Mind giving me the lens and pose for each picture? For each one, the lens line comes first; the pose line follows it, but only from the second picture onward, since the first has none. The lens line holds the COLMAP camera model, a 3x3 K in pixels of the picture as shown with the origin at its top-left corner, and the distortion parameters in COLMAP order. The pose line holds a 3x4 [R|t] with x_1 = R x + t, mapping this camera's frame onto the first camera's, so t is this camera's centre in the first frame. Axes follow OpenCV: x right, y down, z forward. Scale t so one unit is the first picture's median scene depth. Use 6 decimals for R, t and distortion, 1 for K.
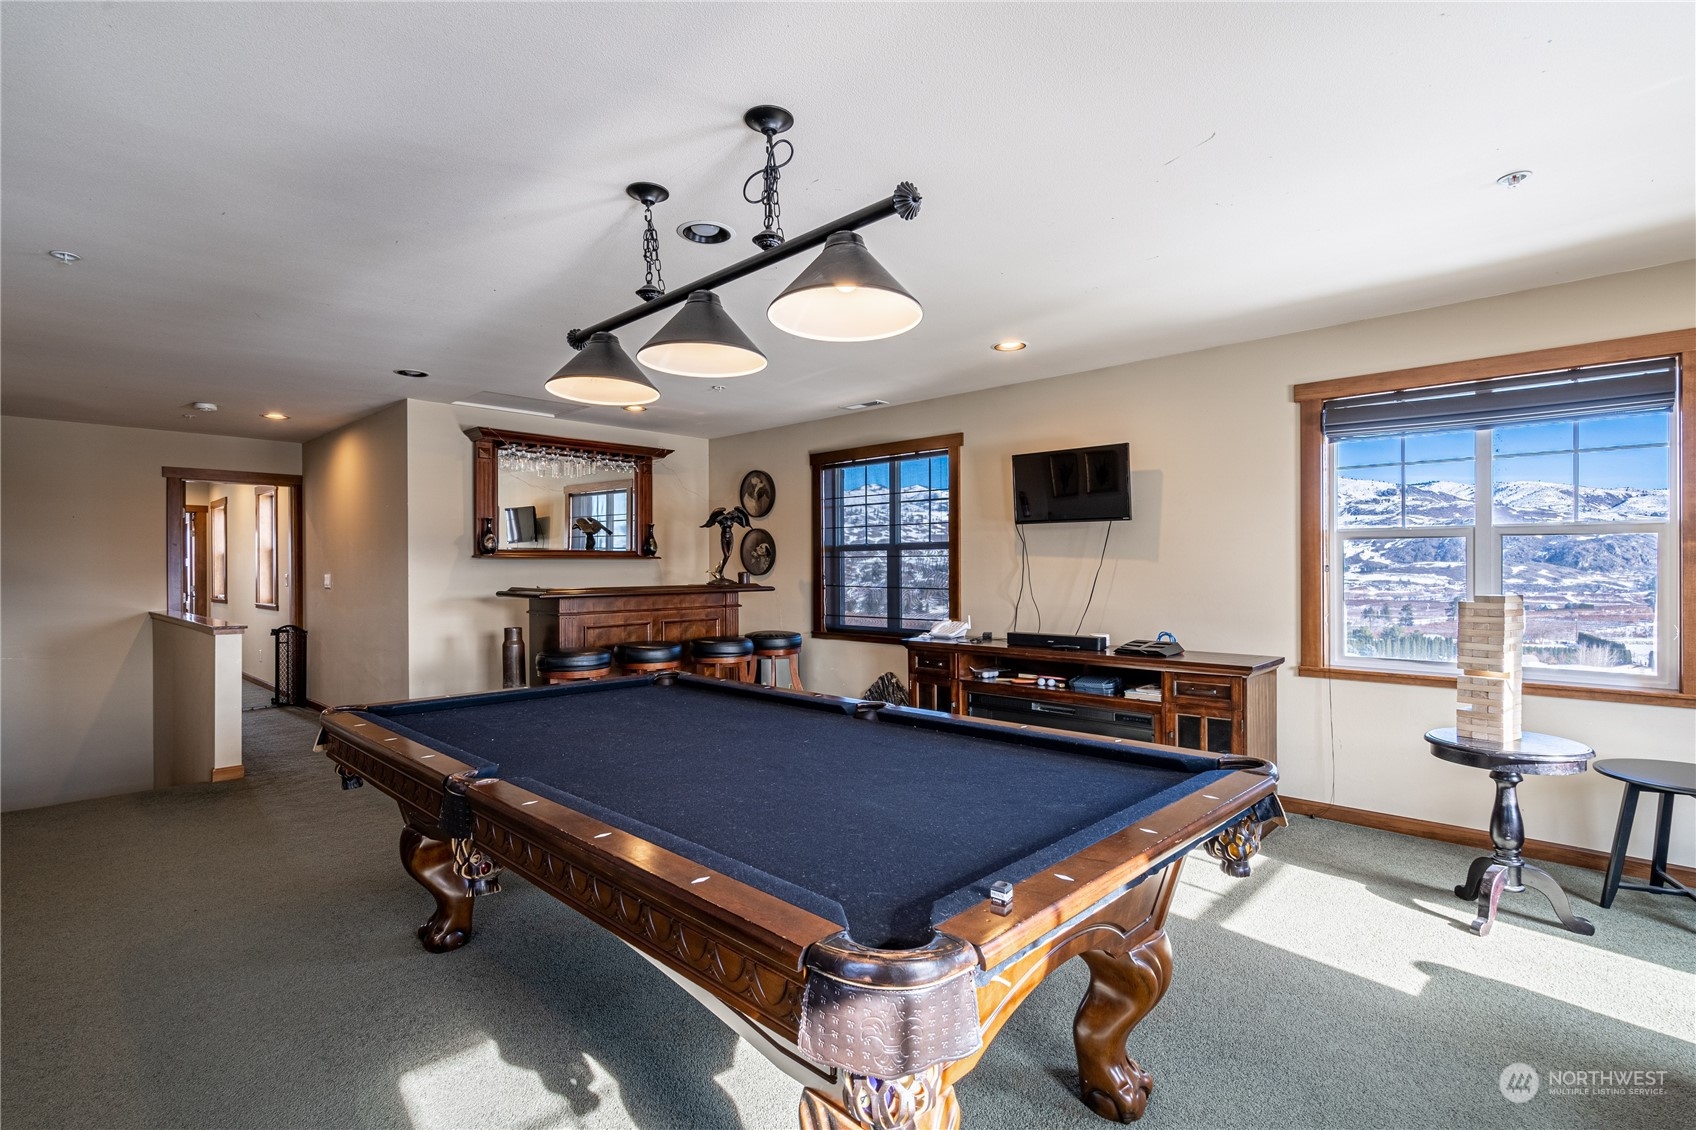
lens RADIAL K [[810.9, 0, 848.3], [0, 810.9, 564.5], [0, 0, 1]] dist [-0.001595, 0.000092]
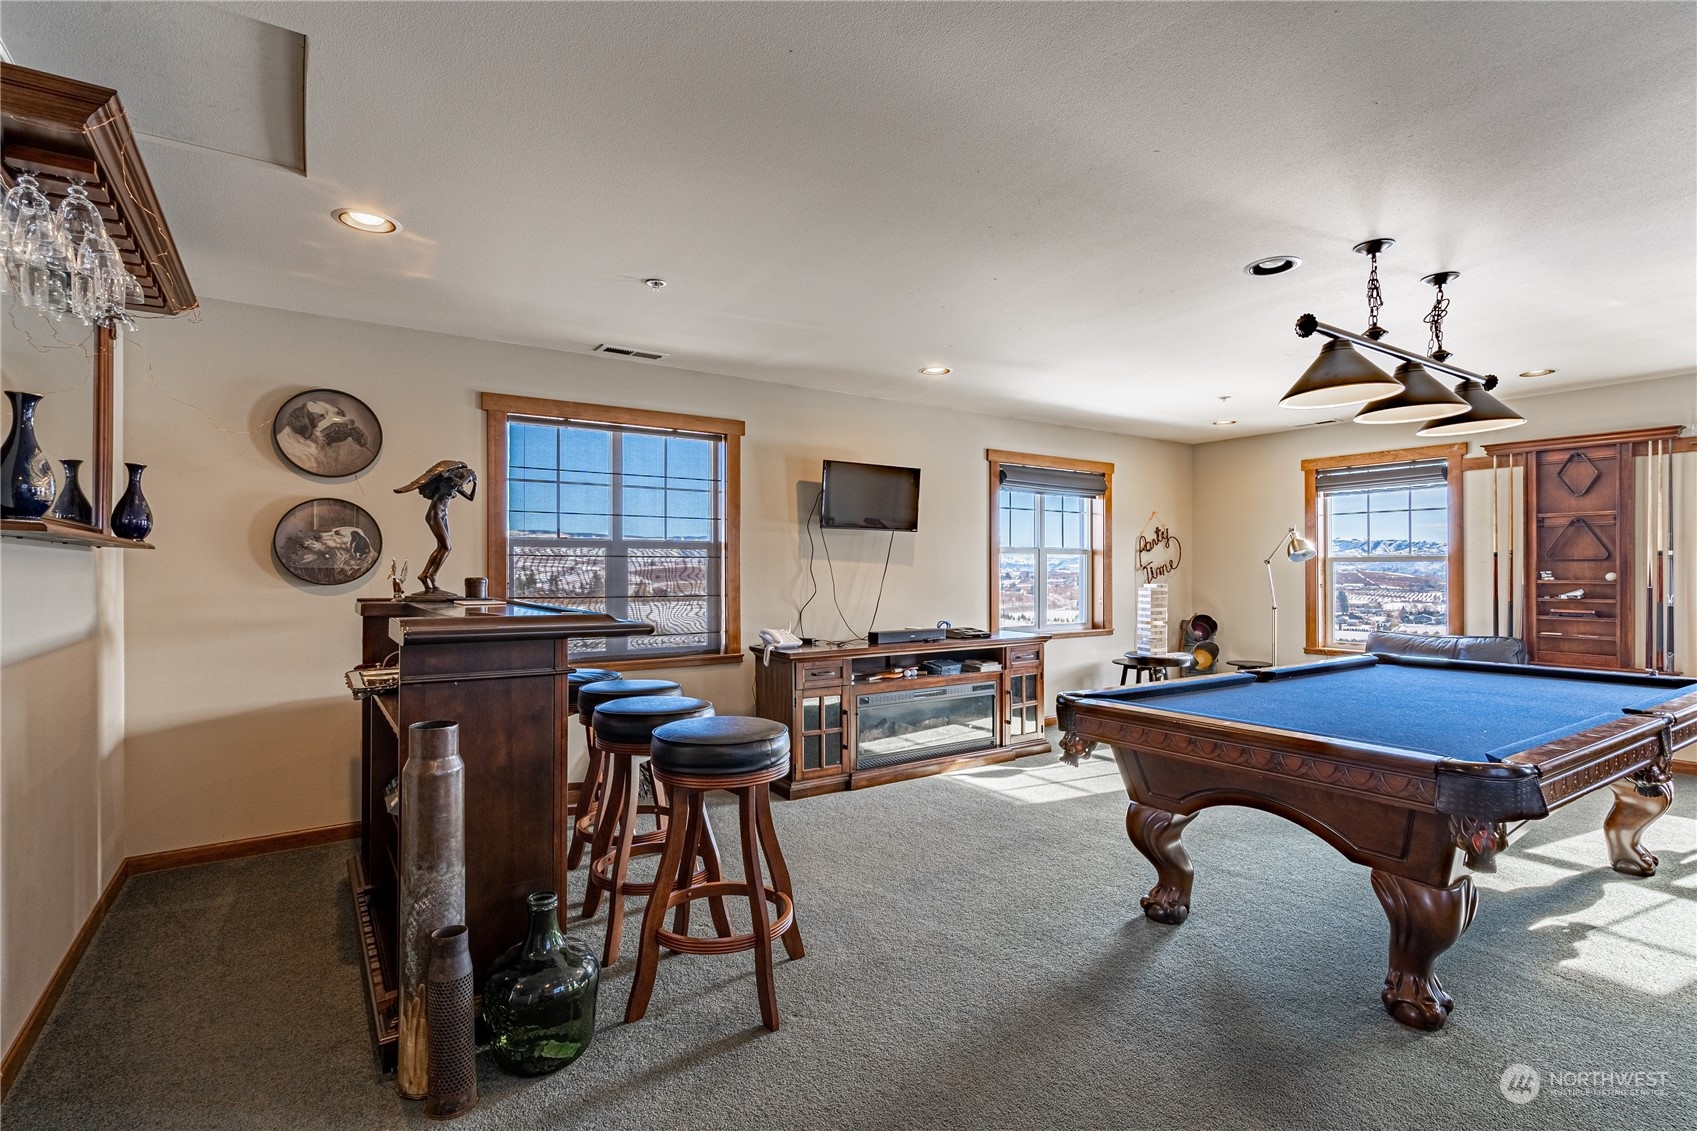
lens RADIAL K [[822.1, 0, 847.8], [0, 822.1, 571.9], [0, 0, 1]] dist [0.000962, 0.000555]
pose [[0.208825, 0.005720, 0.977936, -0.765611], [0.000897, 0.999981, -0.006041, 0.010904], [-0.977953, 0.002139, 0.208816, 0.737169]]
